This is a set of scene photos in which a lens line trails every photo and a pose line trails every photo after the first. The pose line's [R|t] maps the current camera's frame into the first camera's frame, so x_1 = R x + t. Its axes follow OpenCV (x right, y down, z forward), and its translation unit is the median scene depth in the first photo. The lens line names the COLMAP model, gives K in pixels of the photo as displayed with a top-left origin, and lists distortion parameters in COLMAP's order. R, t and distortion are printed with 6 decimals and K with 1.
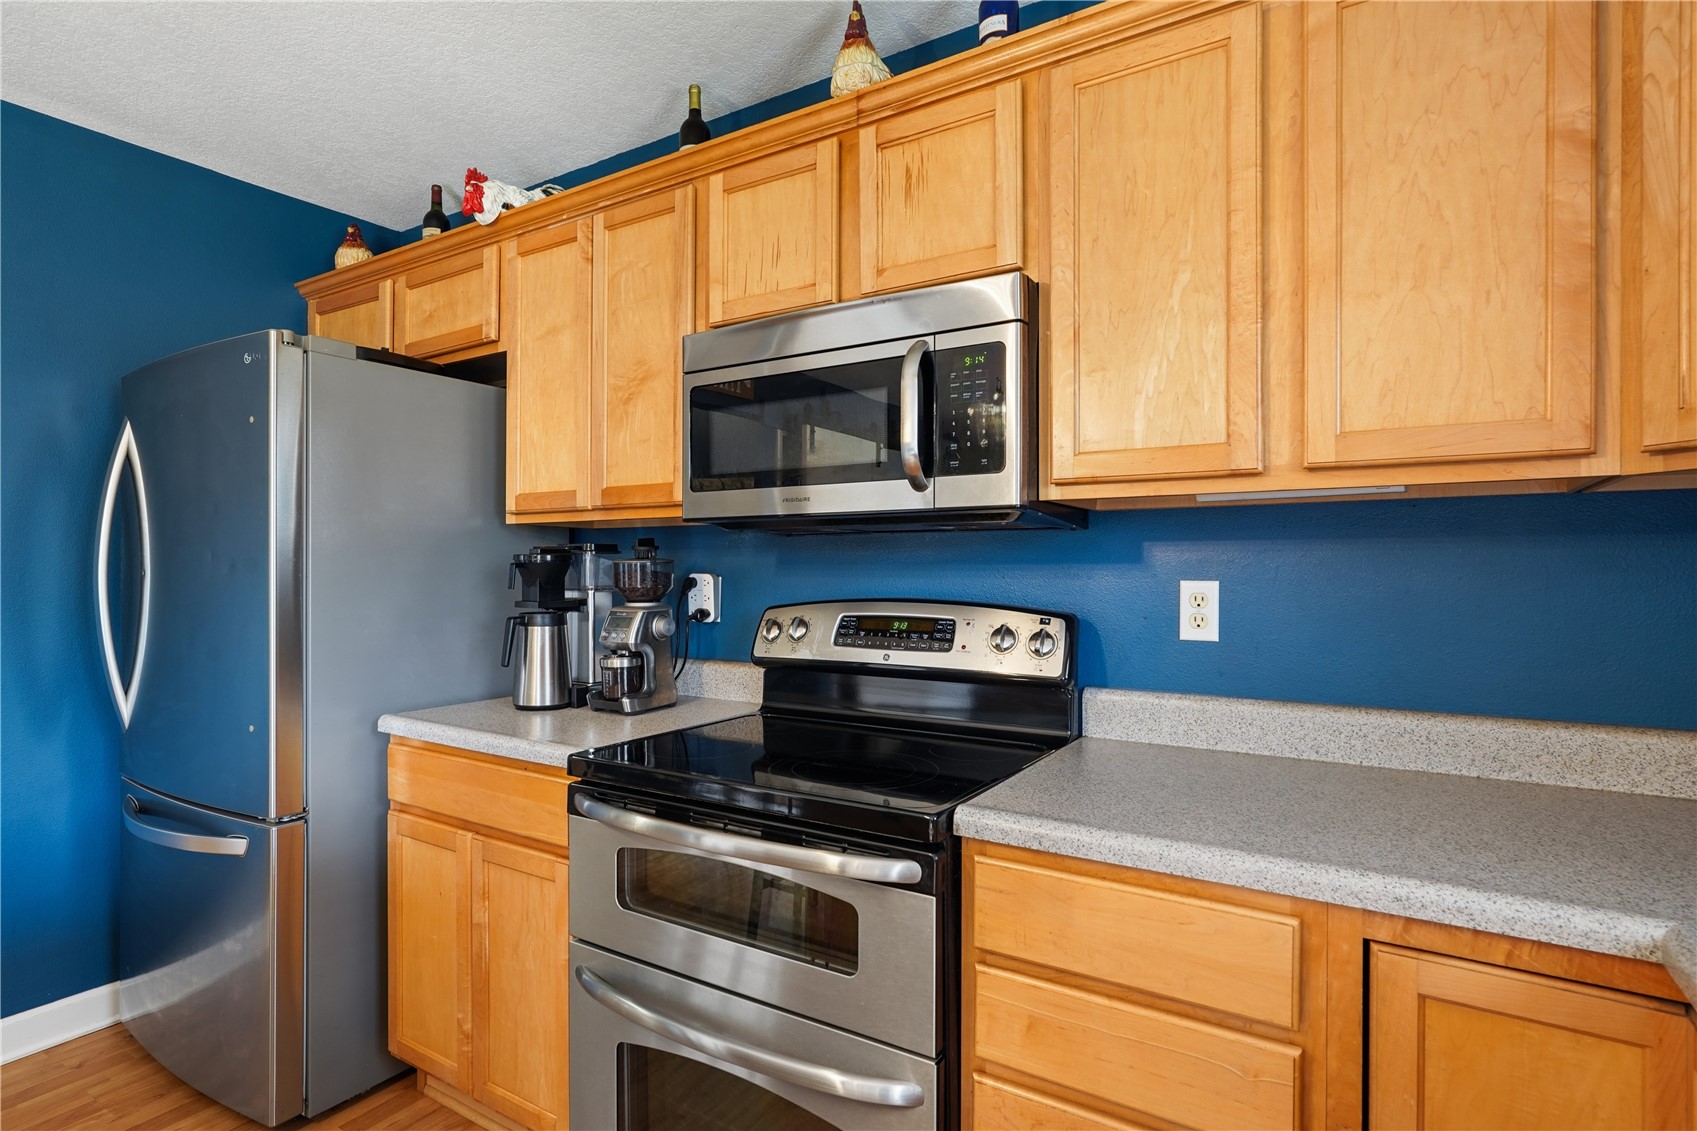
lens RADIAL K [[862.5, 0, 848.5], [0, 862.5, 565.5], [0, 0, 1]] dist [-0.003574, 0.000116]
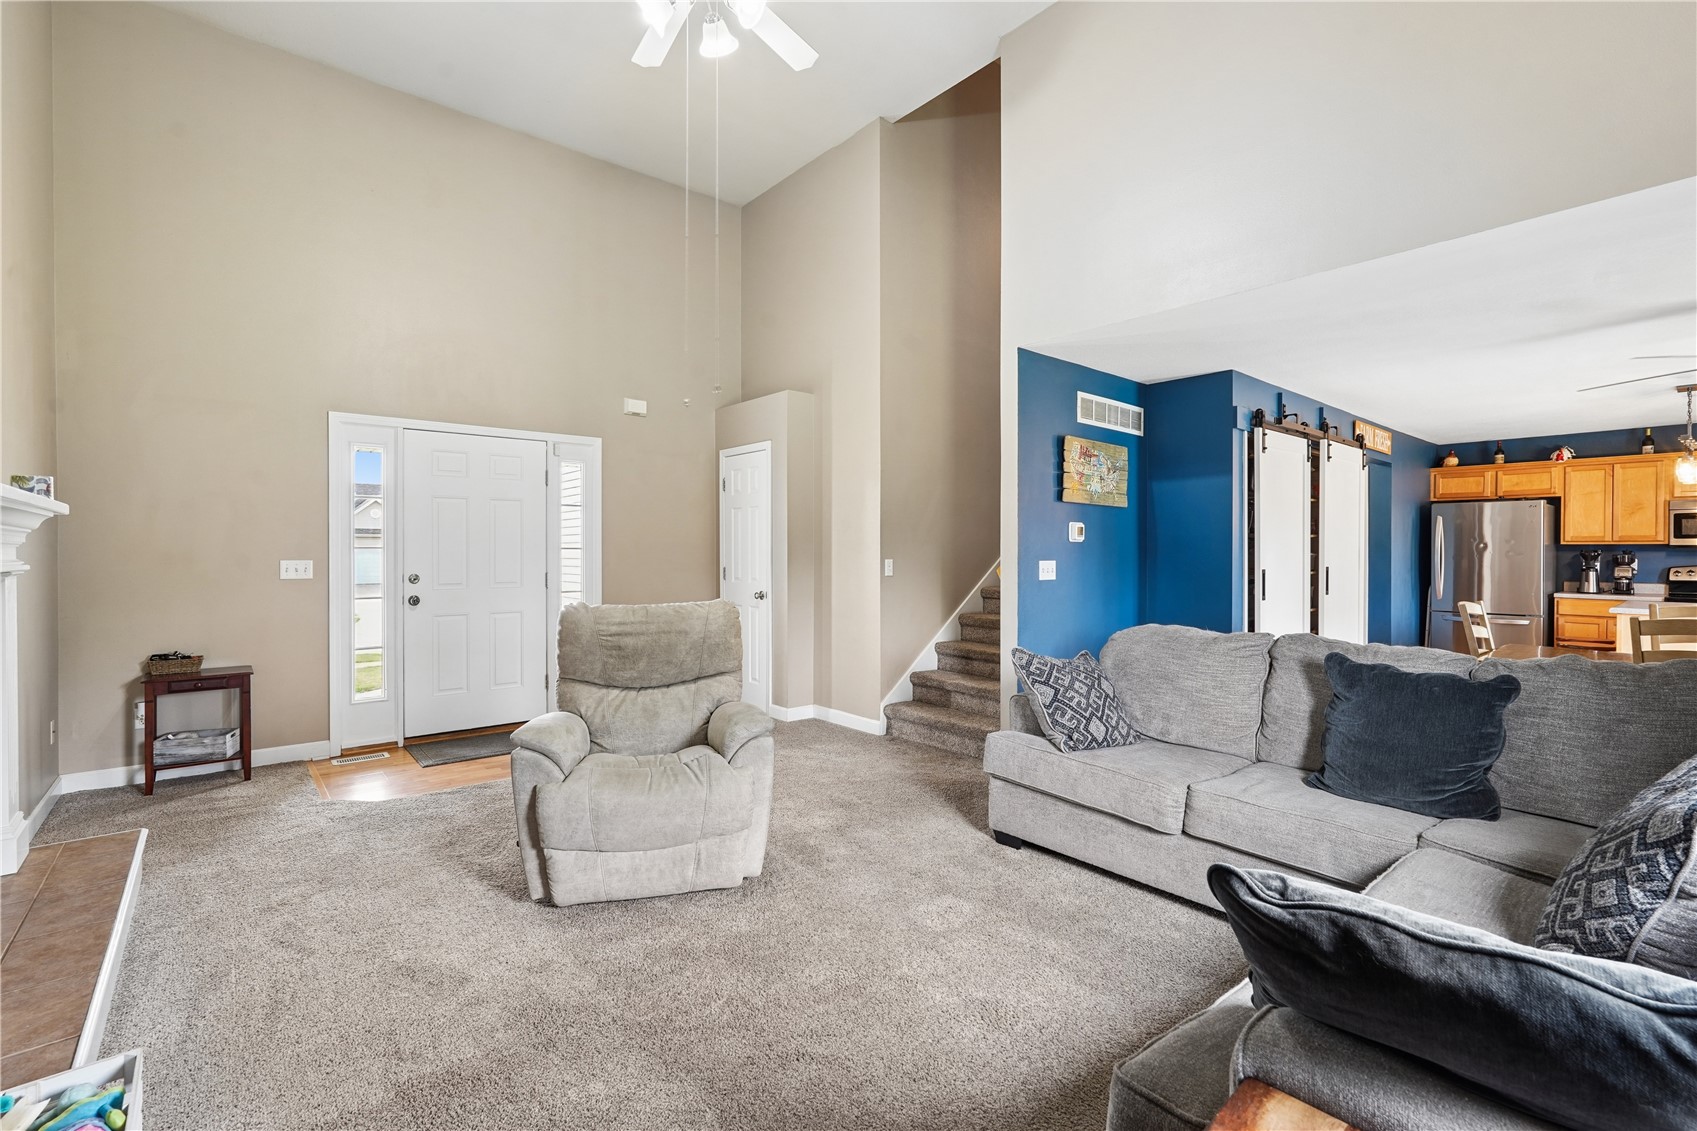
lens RADIAL K [[743.9, 0, 844.3], [0, 743.9, 557.1], [0, 0, 1]] dist [-0.000706, 0.000500]
pose [[0.952104, 0.005064, -0.305732, -3.054431], [-0.003232, 0.999974, 0.006497, -0.006427], [0.305757, -0.005198, 0.952095, -3.831132]]
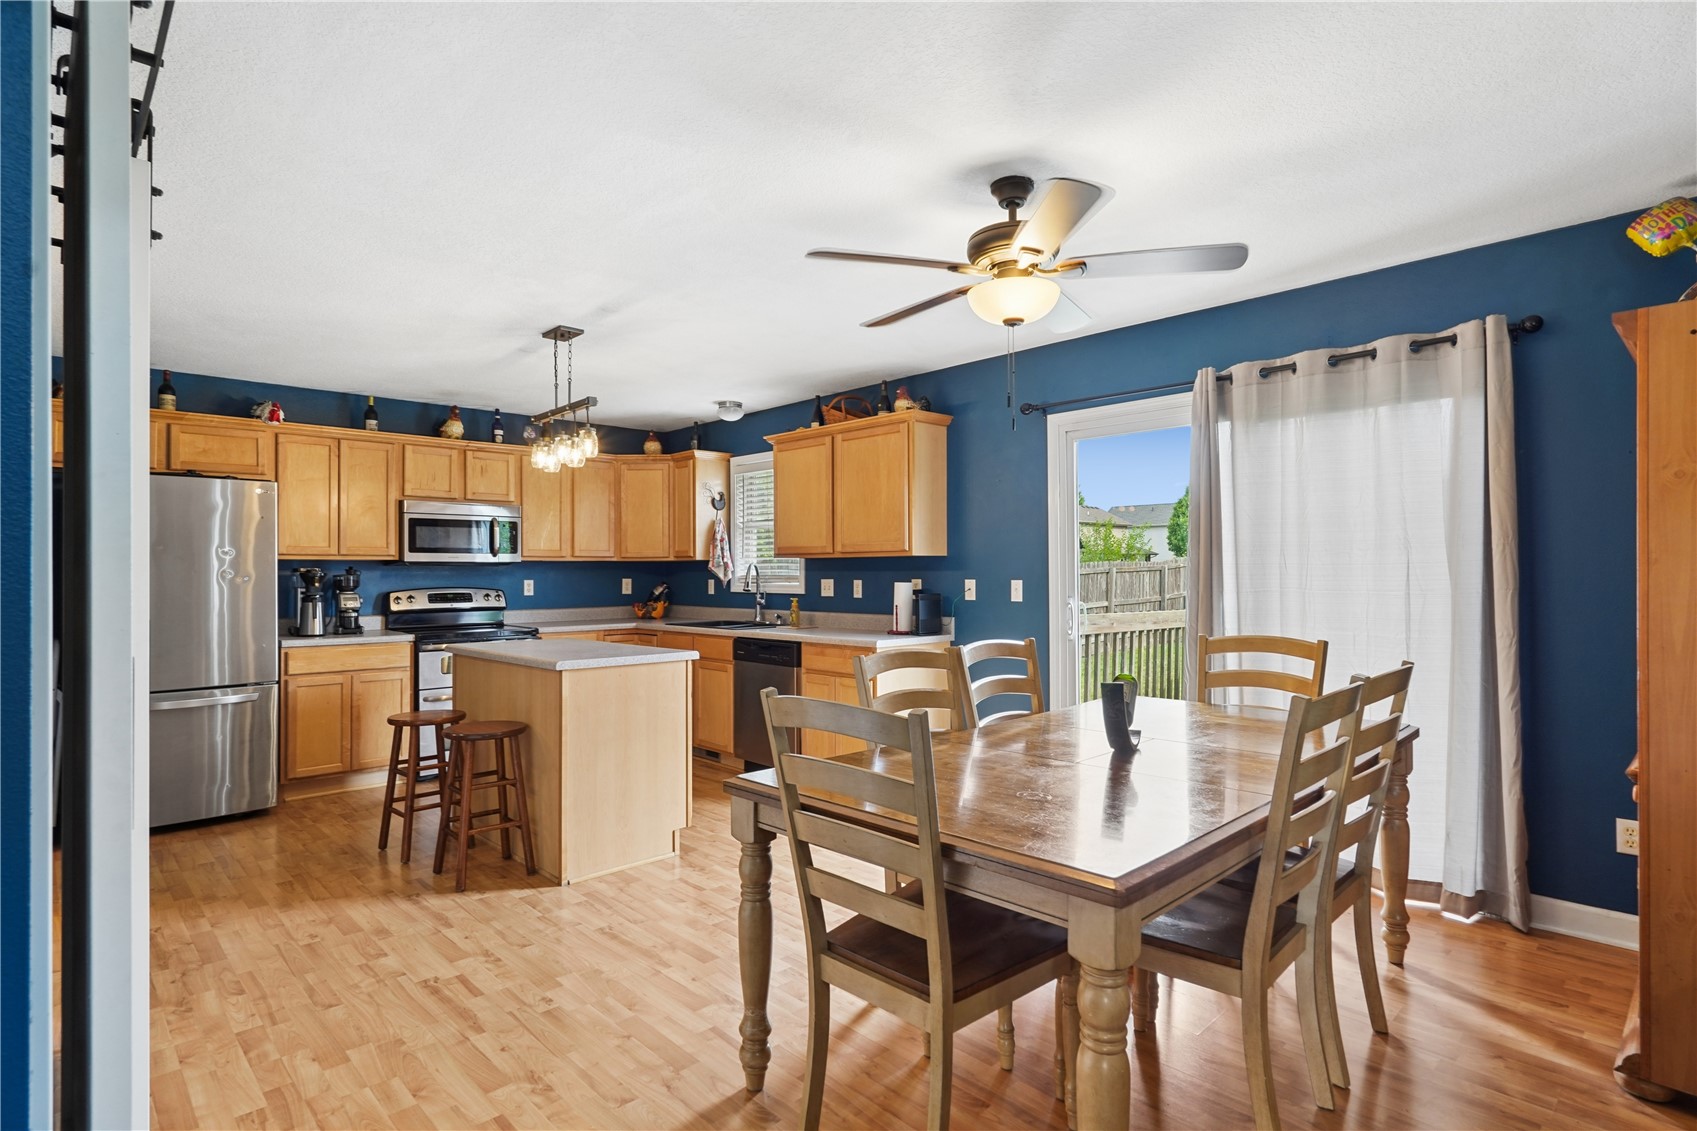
lens RADIAL K [[855.6, 0, 848.5], [0, 855.6, 565.5], [0, 0, 1]] dist [0.000469, 0.000916]
pose [[0.241711, 0.008391, 0.970312, -2.876003], [0.005013, 0.999938, -0.009896, -0.003053], [-0.970335, 0.007256, 0.241654, -1.284204]]
